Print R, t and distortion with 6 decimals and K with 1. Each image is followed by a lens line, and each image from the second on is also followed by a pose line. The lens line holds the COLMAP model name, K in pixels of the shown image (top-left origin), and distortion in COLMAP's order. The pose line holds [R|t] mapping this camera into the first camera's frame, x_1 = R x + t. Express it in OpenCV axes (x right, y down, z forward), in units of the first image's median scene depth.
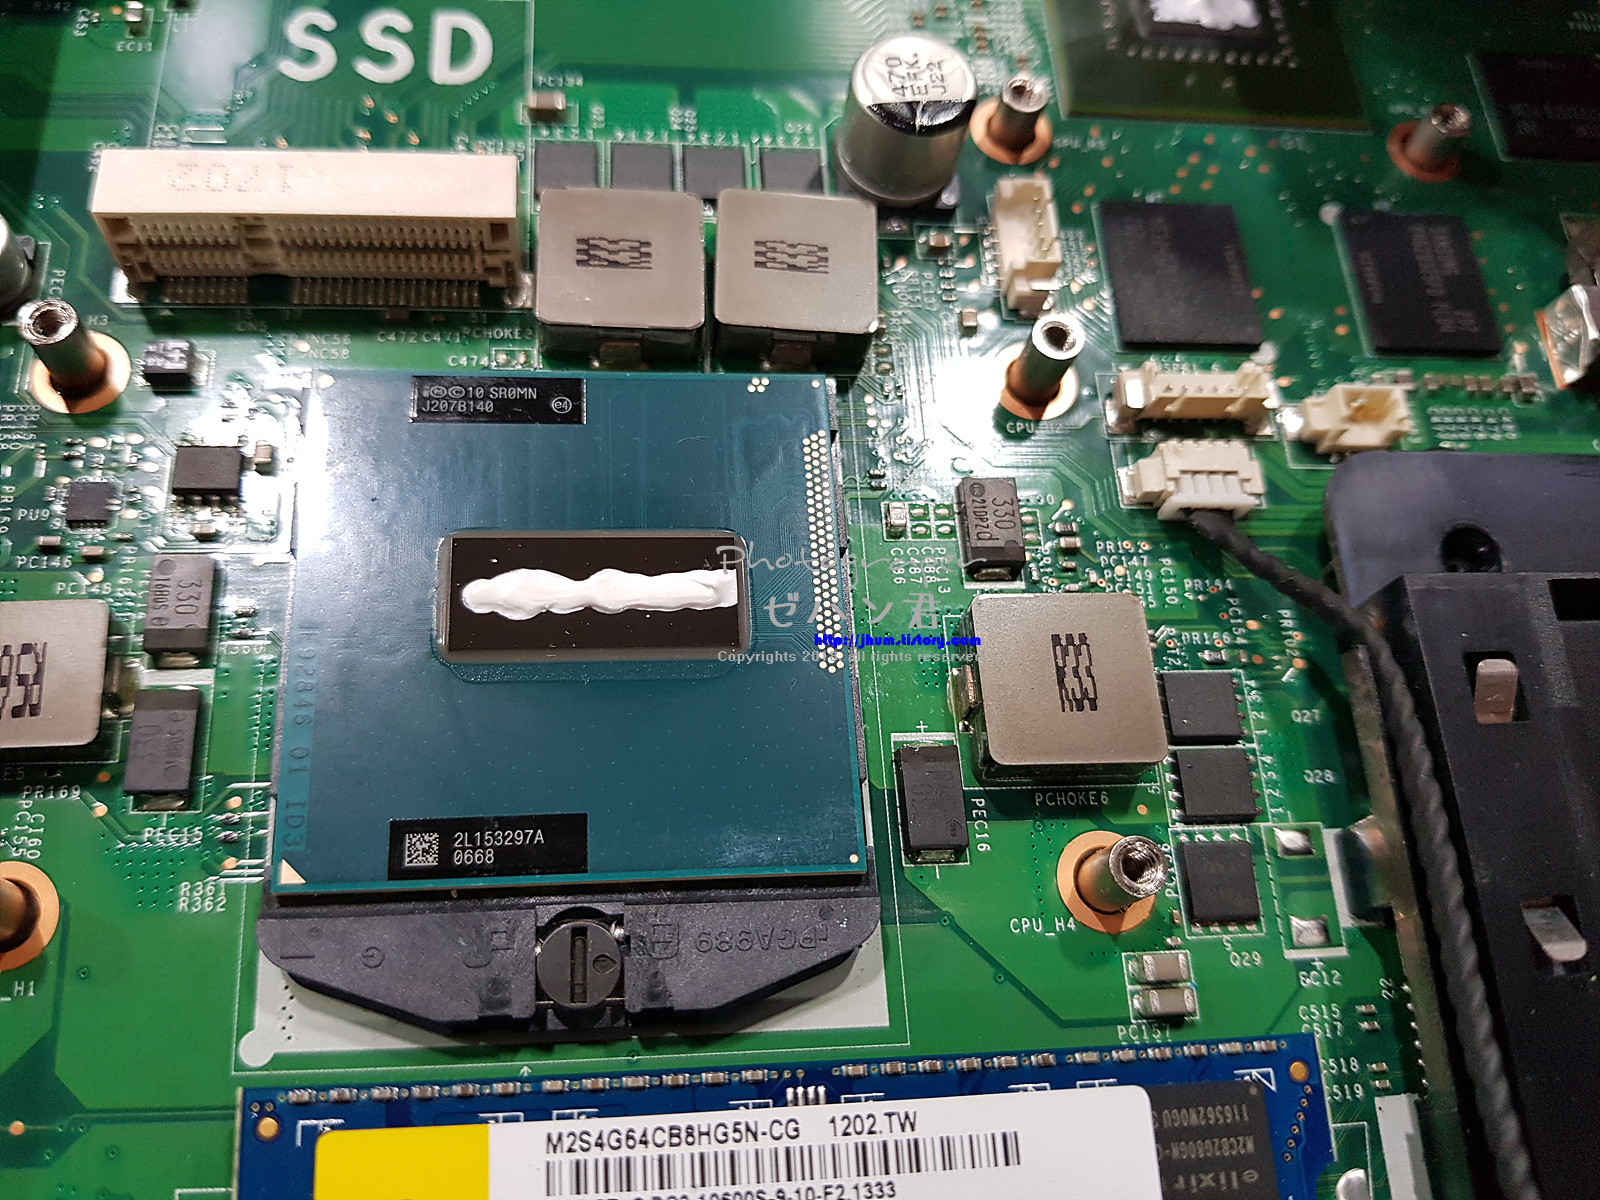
lens RADIAL K [[1367.3, 0, 763.6], [0, 1367.3, 598.3], [0, 0, 1]] dist [0.067592, -0.274110]
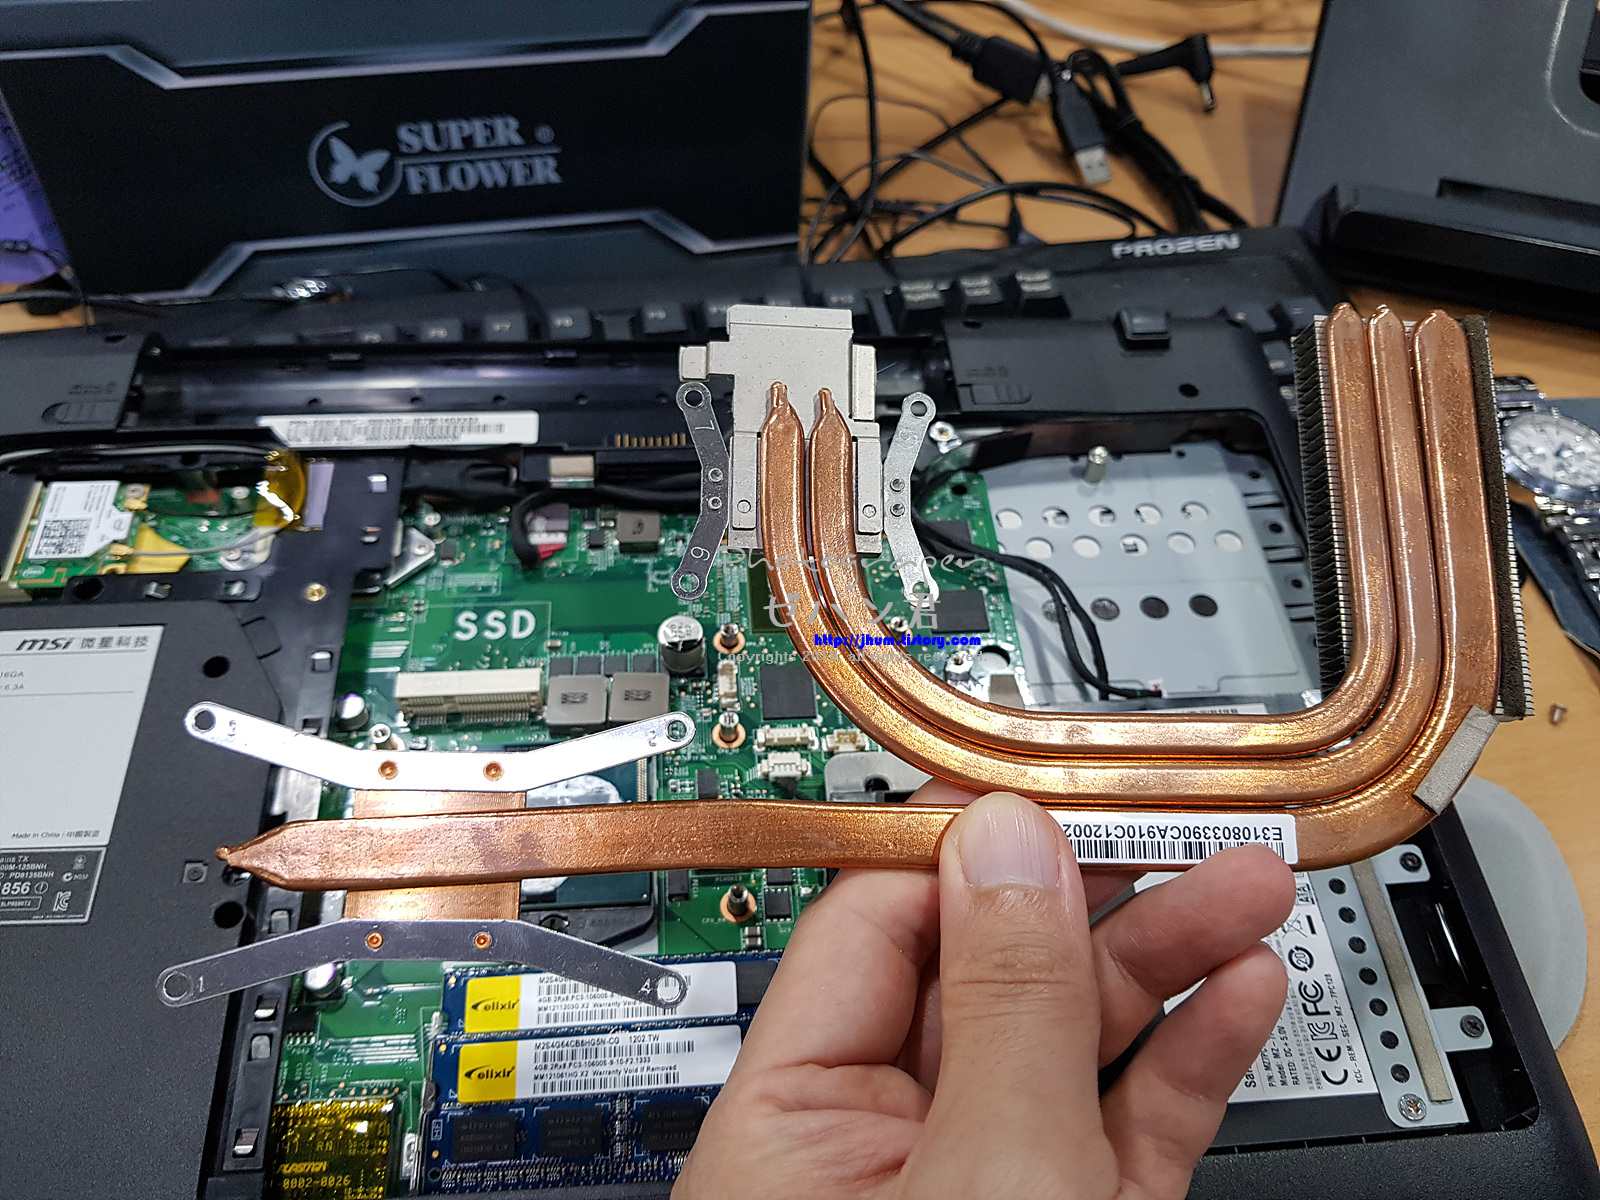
lens RADIAL K [[1339.4, 0, 800.0], [0, 1339.4, 600.0], [0, 0, 1]] dist [0.140699, -0.295312]
pose [[0.997810, -0.055688, -0.035691, 0.493955], [0.044978, 0.966896, -0.251175, 0.288634], [0.048497, 0.249020, 0.967283, -1.823870]]
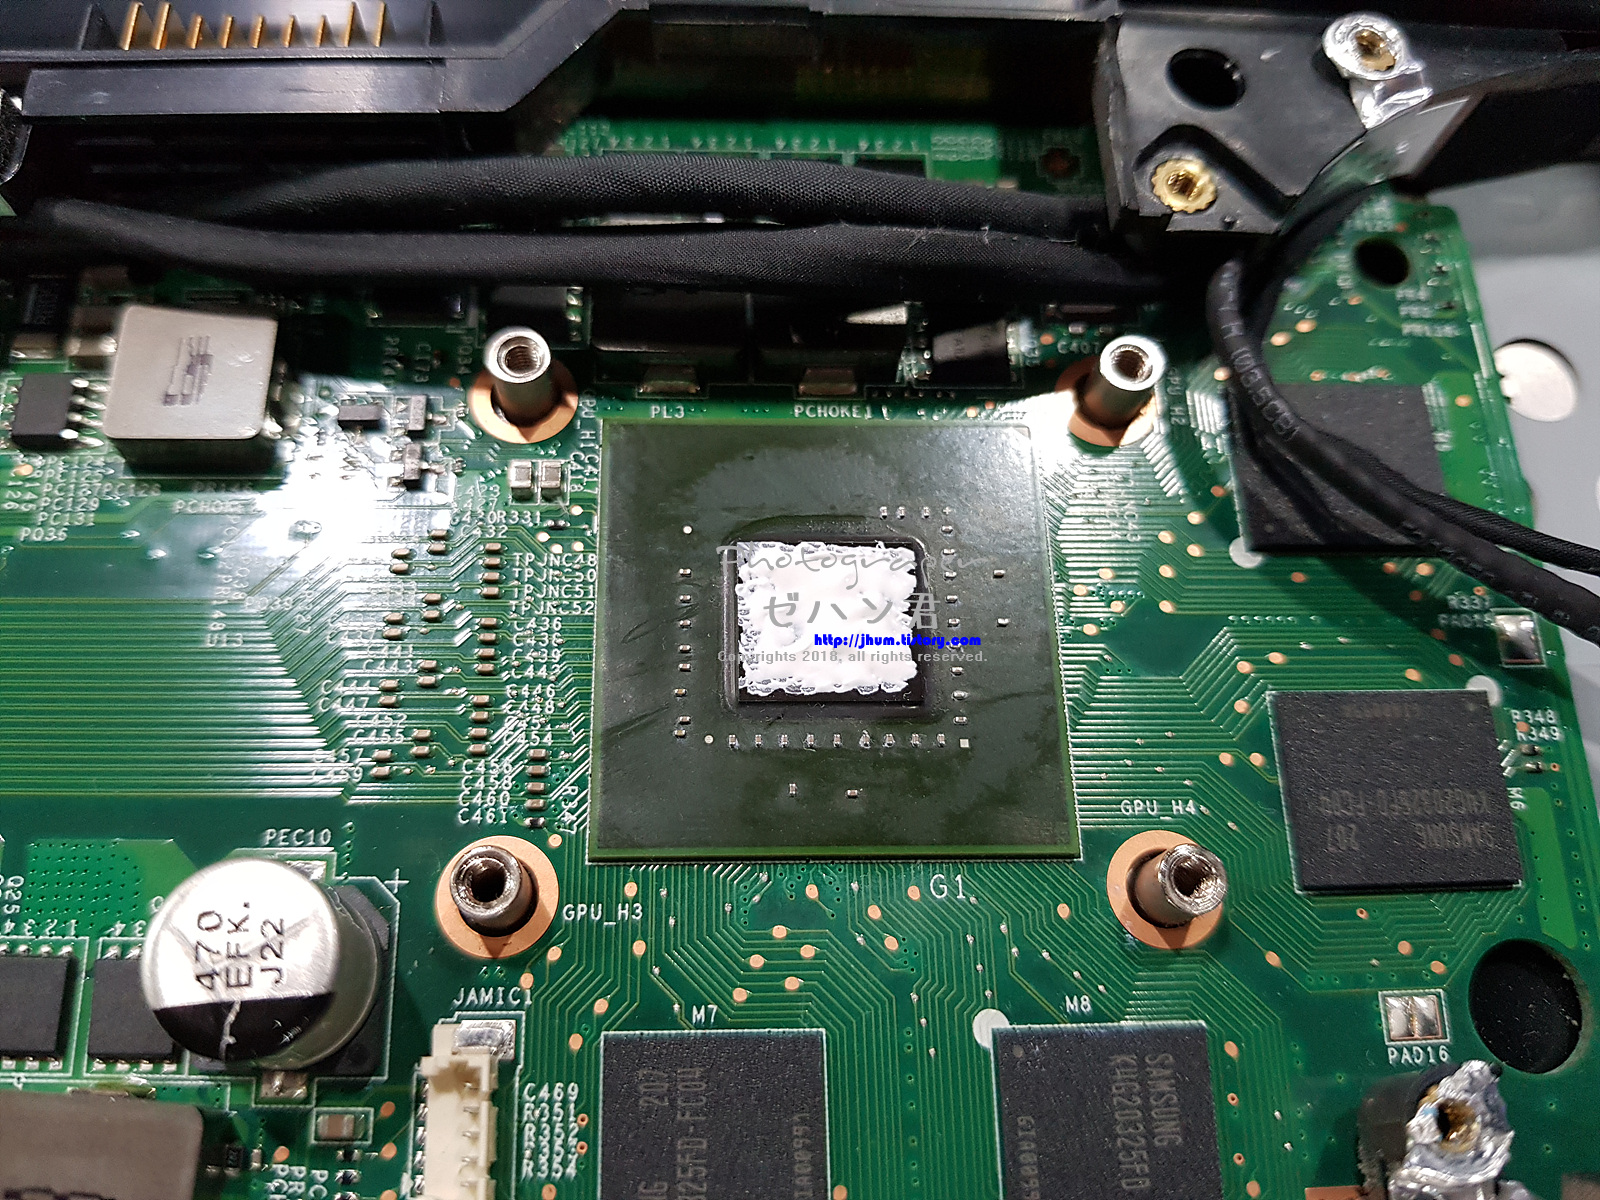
lens RADIAL K [[1367.3, 0, 763.6], [0, 1367.3, 598.3], [0, 0, 1]] dist [0.067592, -0.274110]
pose [[0.997581, 0.012210, -0.068435, 0.419813], [-0.010683, 0.999687, 0.022632, -0.596644], [0.068689, -0.021847, 0.997399, 0.415270]]
